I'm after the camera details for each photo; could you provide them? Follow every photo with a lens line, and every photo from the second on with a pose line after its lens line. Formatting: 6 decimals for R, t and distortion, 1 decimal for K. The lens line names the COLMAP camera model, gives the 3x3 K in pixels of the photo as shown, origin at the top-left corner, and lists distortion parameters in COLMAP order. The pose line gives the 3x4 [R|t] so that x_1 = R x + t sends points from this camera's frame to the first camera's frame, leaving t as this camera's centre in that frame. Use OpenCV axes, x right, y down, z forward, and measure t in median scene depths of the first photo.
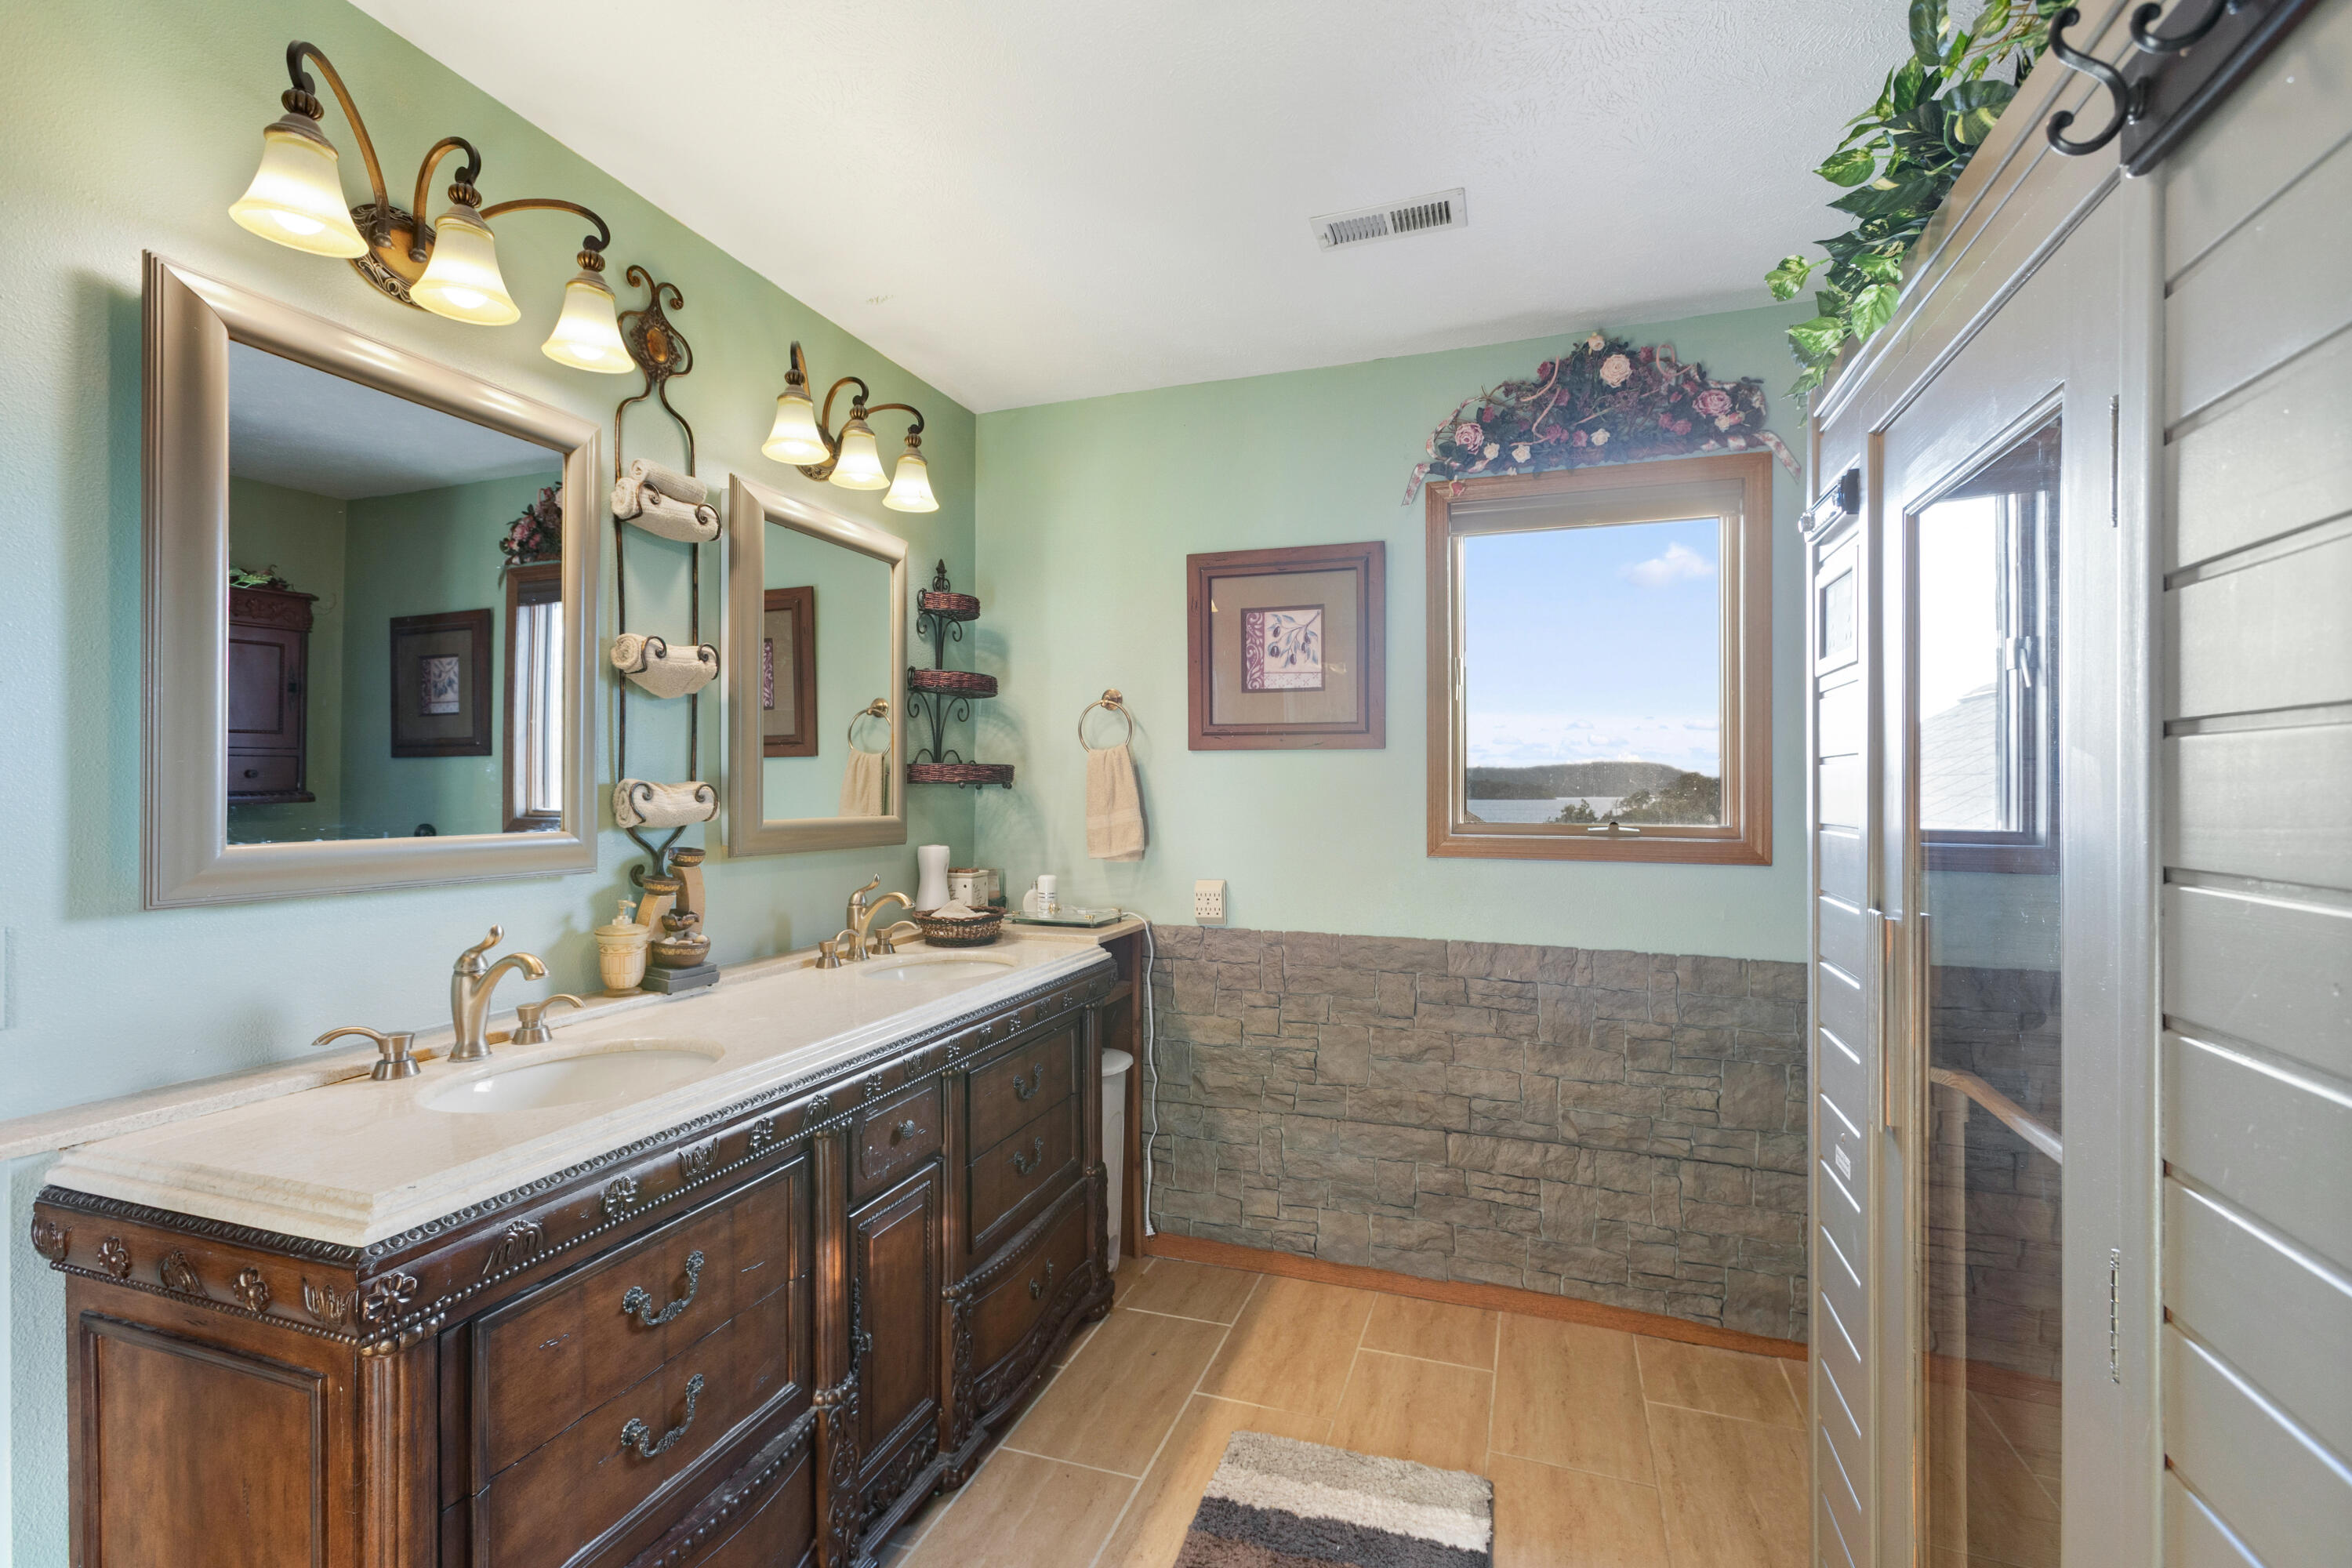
lens RADIAL K [[1058.2, 0, 1175.5], [0, 1058.2, 784.9], [0, 0, 1]] dist [-0.009163, 0.007295]
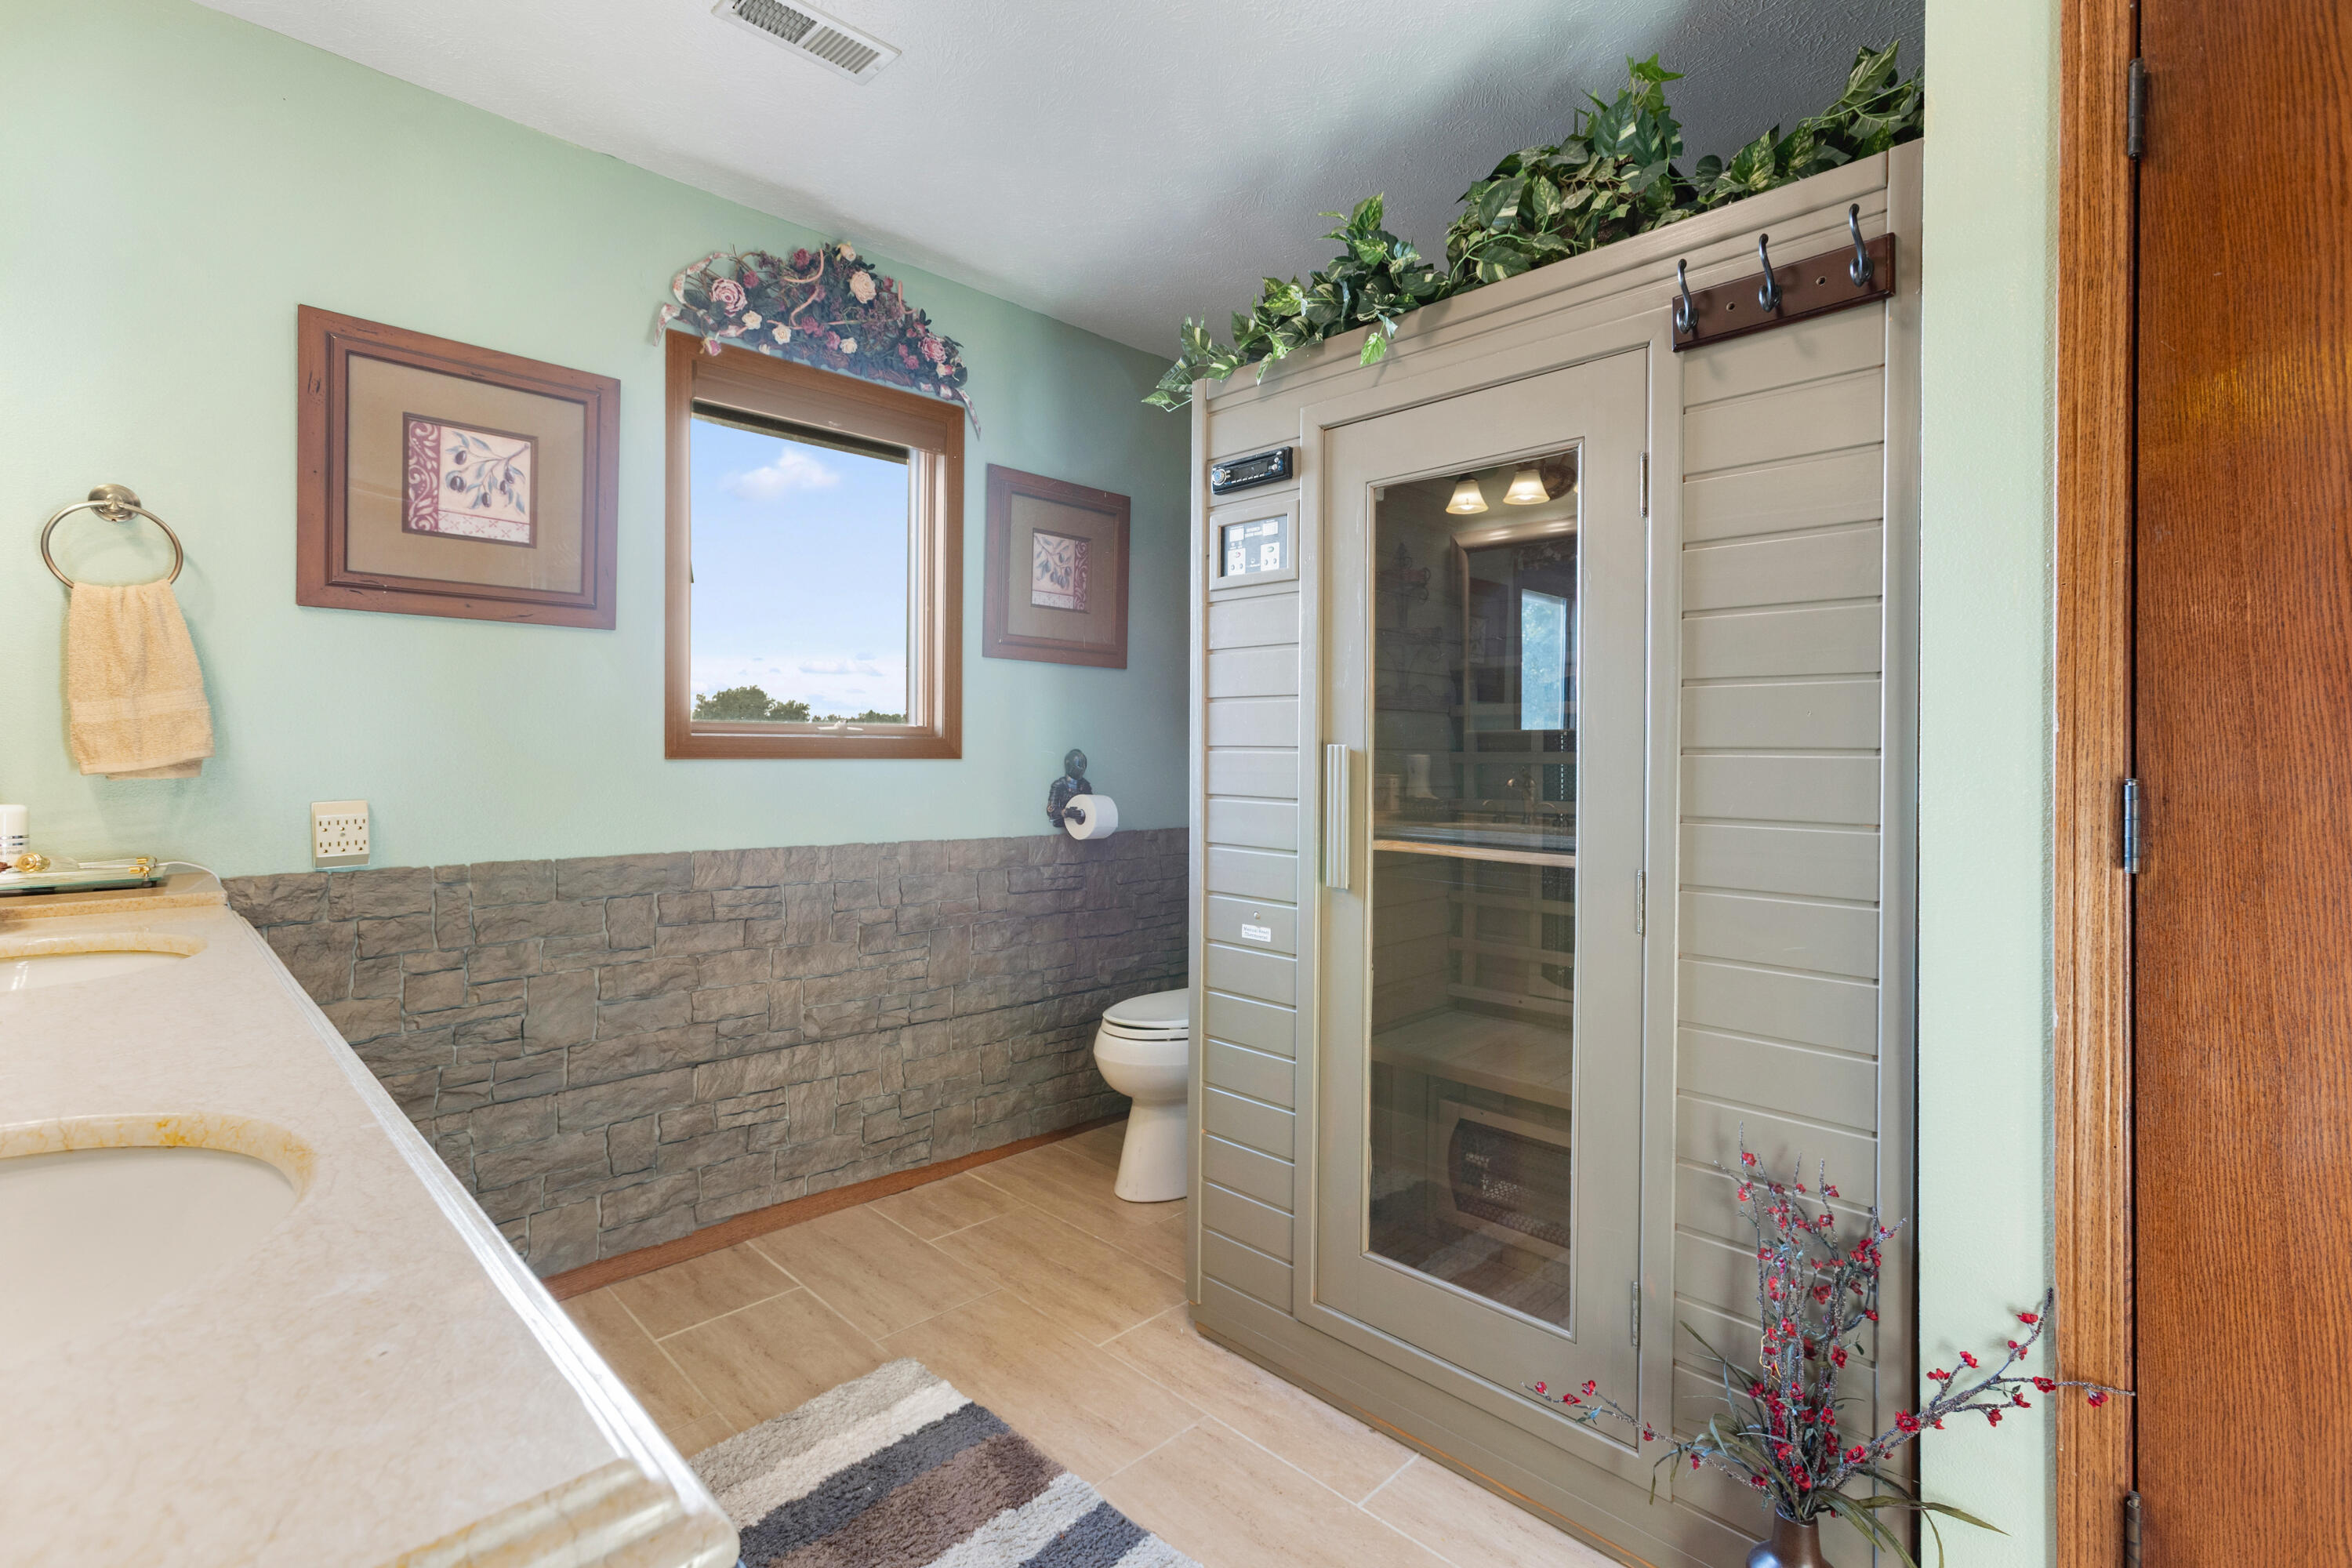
lens RADIAL K [[1058.2, 0, 1176.5], [0, 1058.2, 744.7], [0, 0, 1]] dist [-0.009163, 0.007295]
pose [[0.442734, 0.001420, 0.896652, -0.364118], [-0.006294, 0.999979, 0.001524, 0.054036], [-0.896631, -0.006318, 0.442734, 0.244725]]
